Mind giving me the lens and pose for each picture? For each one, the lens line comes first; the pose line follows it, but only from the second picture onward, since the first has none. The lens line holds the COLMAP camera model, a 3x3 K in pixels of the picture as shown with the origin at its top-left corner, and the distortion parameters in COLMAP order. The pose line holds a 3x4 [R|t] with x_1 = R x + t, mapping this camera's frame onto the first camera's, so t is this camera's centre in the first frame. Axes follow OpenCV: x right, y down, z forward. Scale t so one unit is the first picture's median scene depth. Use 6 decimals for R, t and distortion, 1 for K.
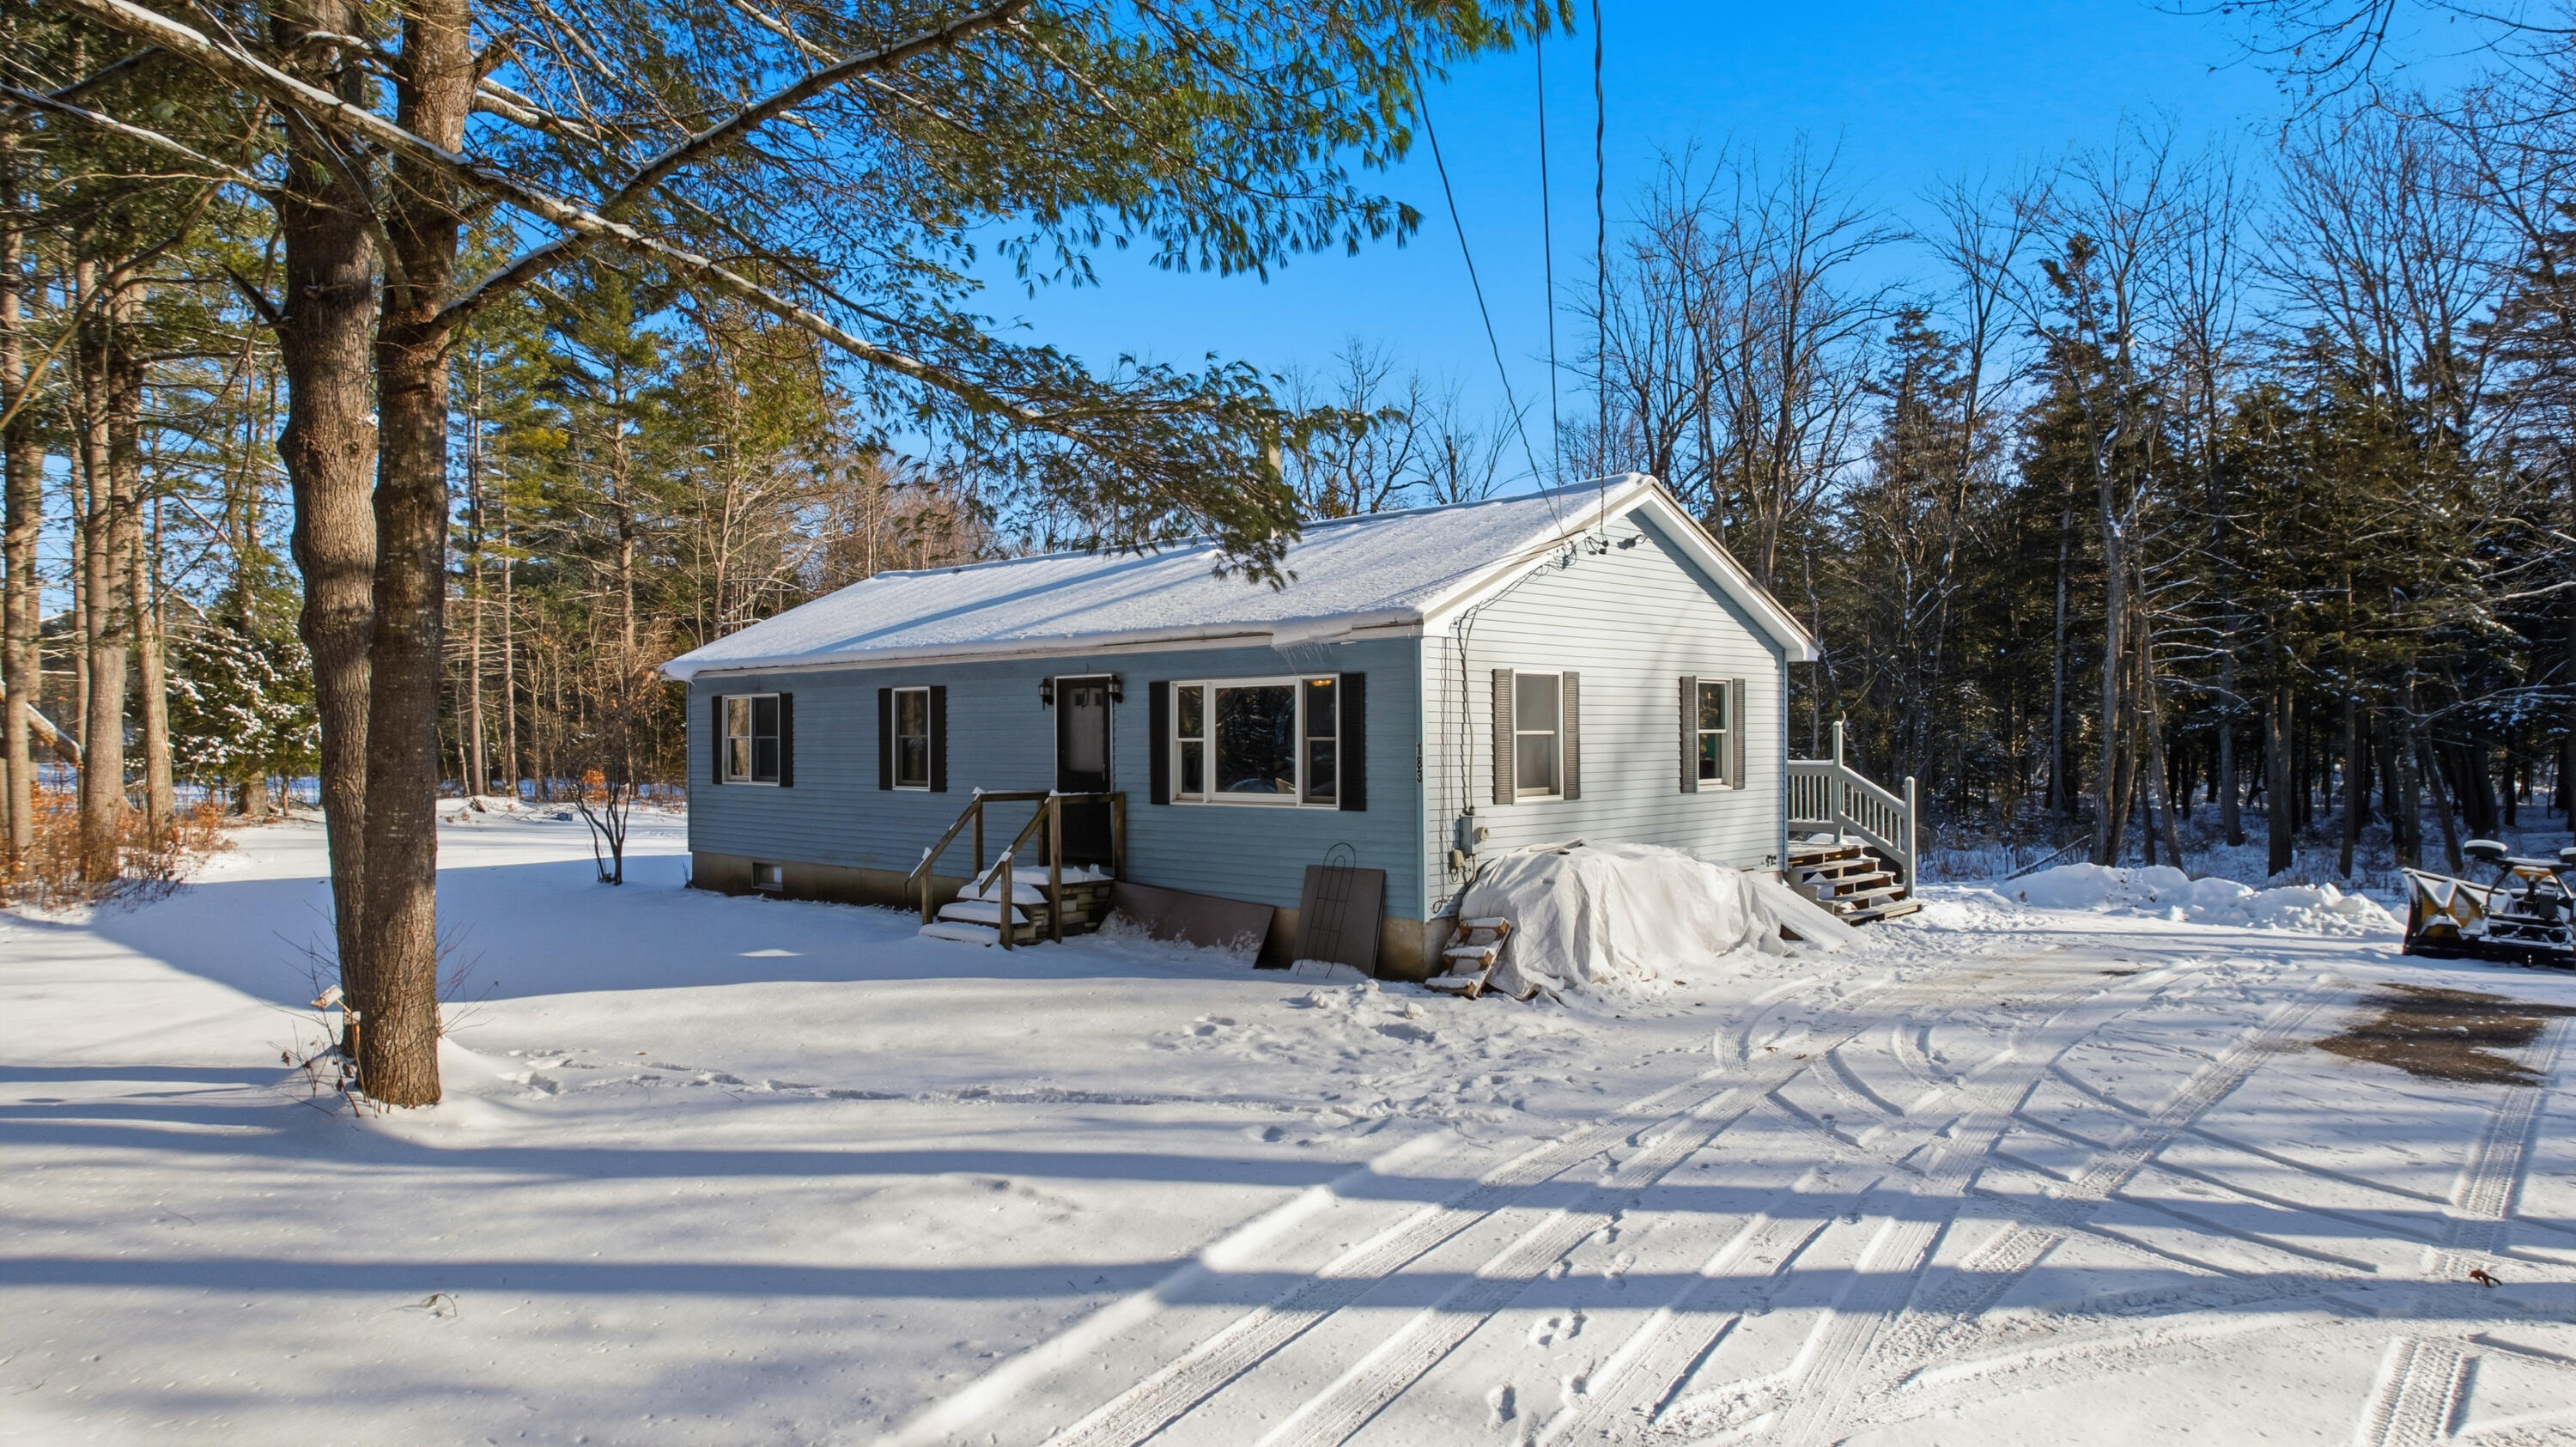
lens RADIAL K [[1678.9, 0, 1288.0], [0, 1678.9, 723.5], [0, 0, 1]] dist [-0.005669, -0.000791]
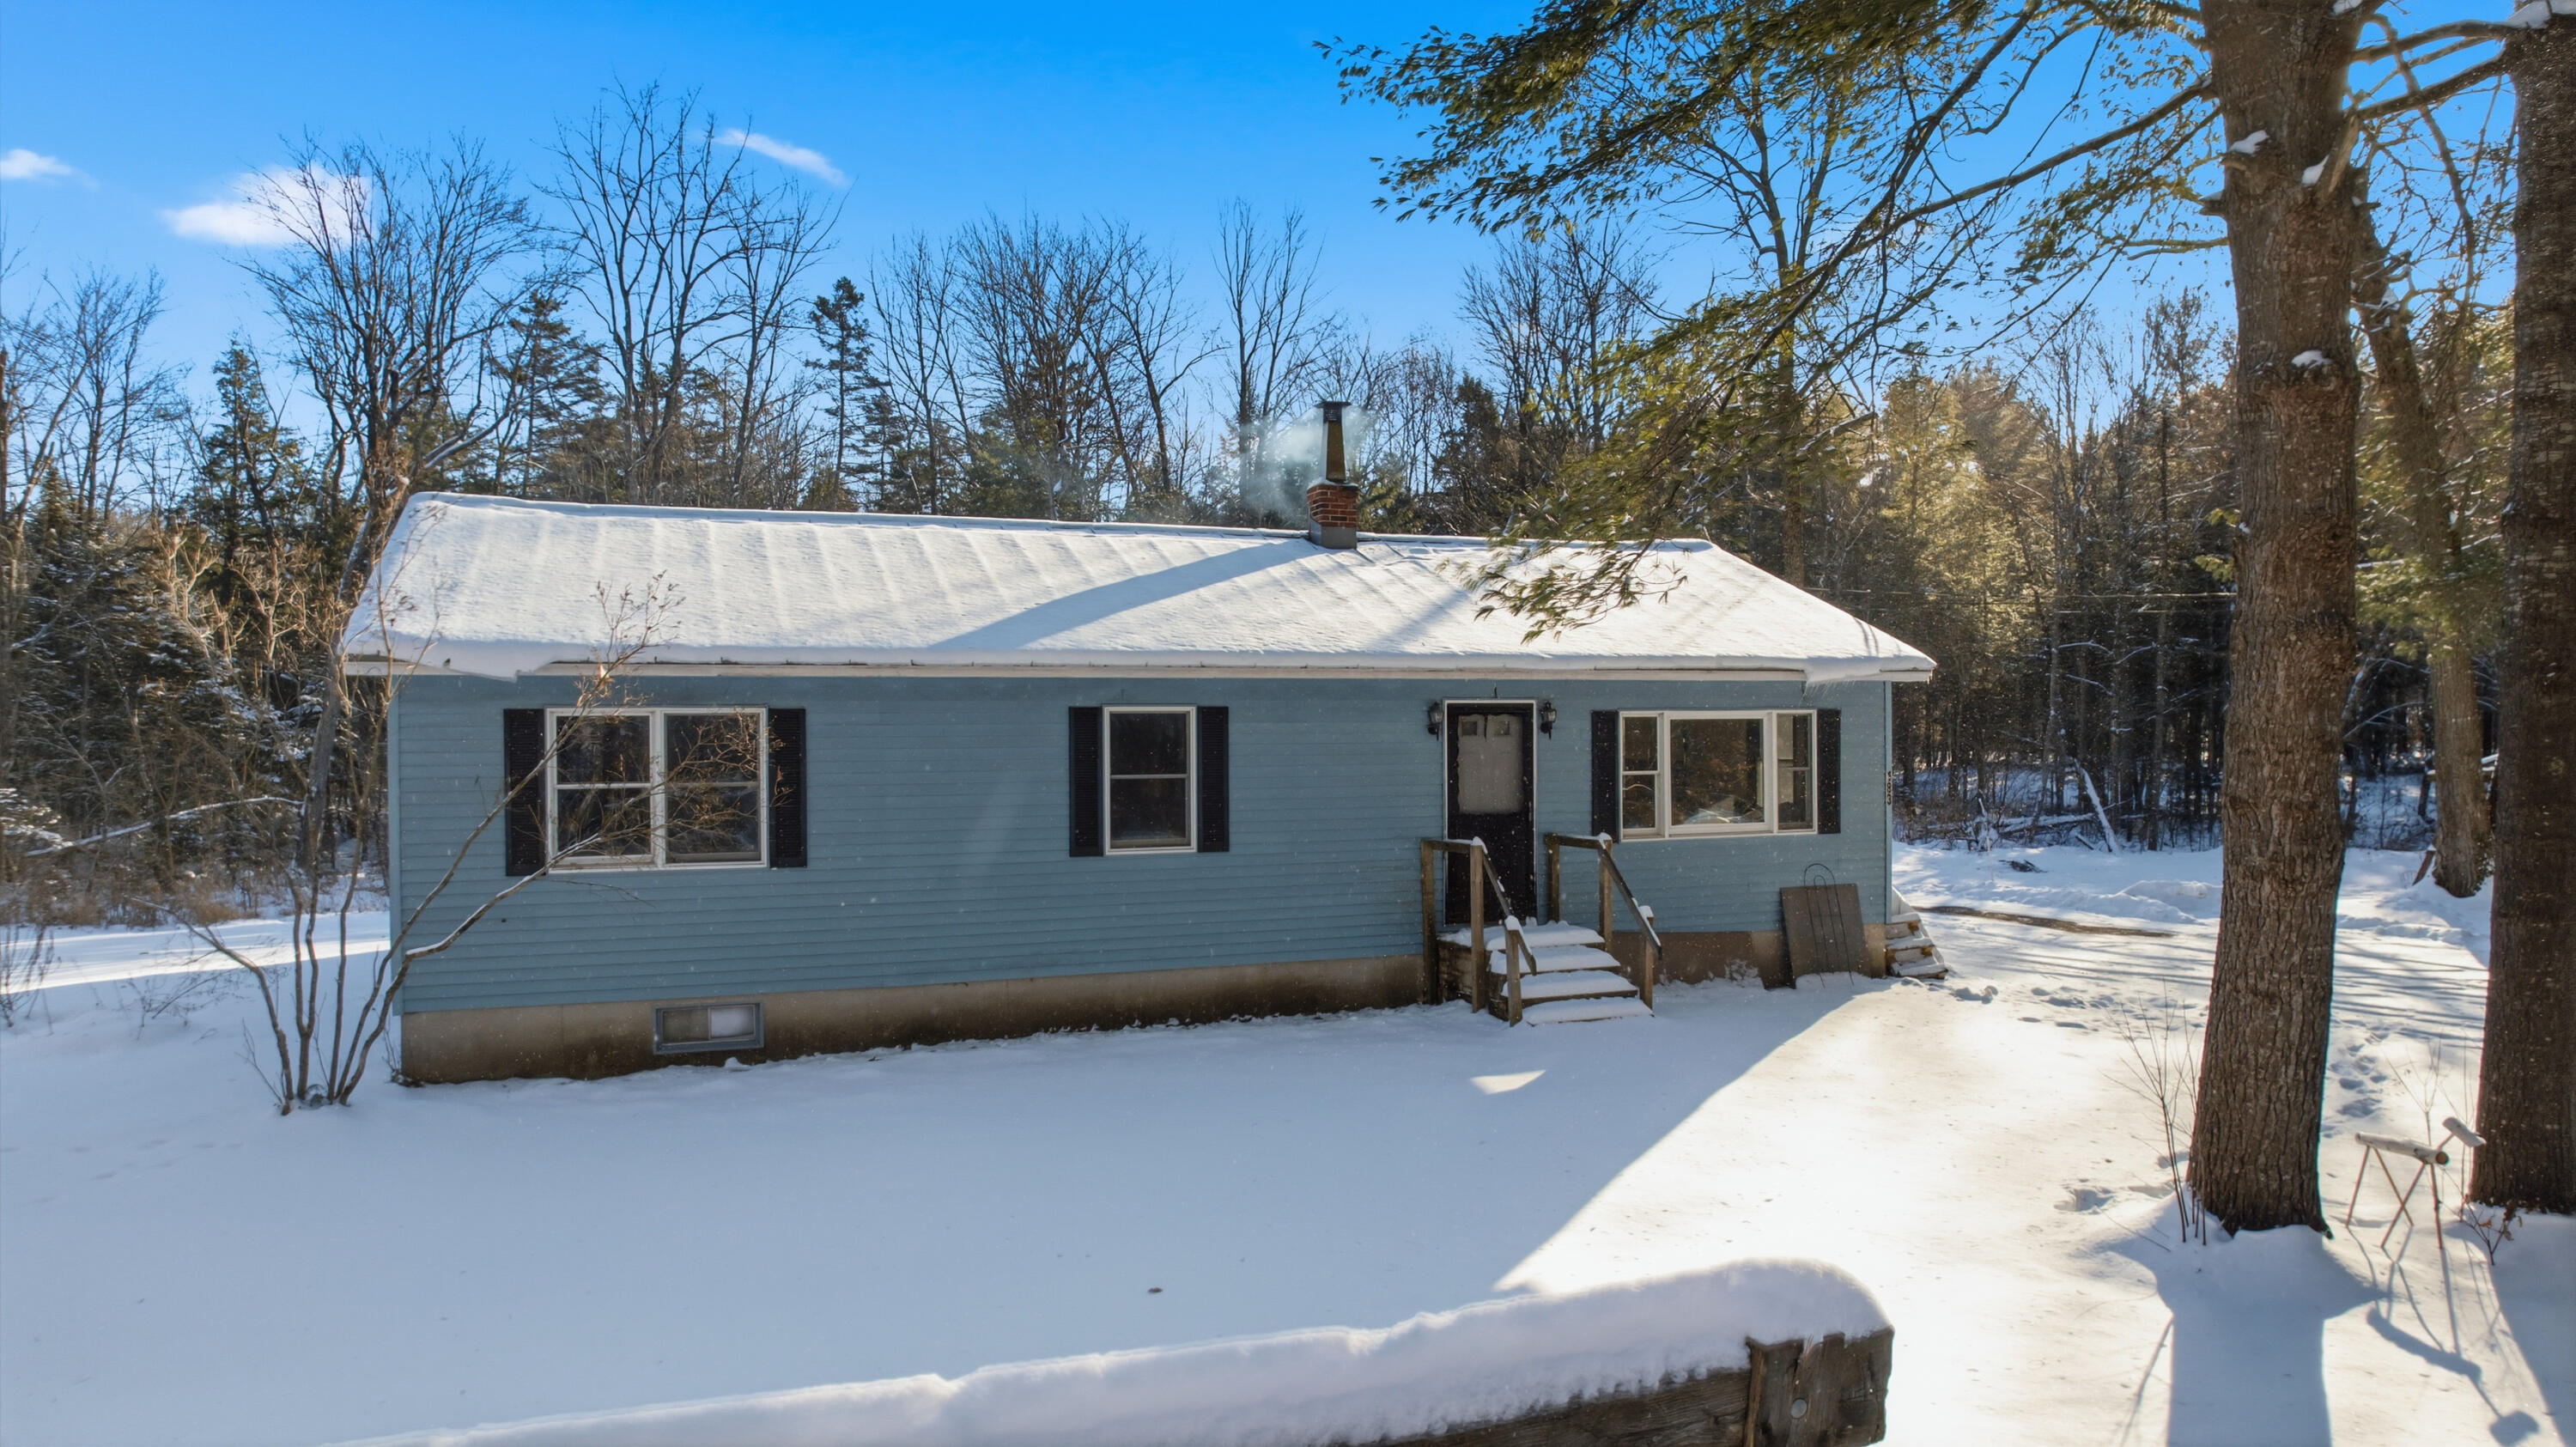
lens RADIAL K [[1783.6, 0, 1288.0], [0, 1783.6, 723.5], [0, 0, 1]] dist [-0.003422, -0.001314]
pose [[0.397001, 0.010209, 0.917761, -1.083432], [0.001990, 0.999926, -0.011984, -0.006683], [-0.917816, 0.006584, 0.396952, 0.791793]]
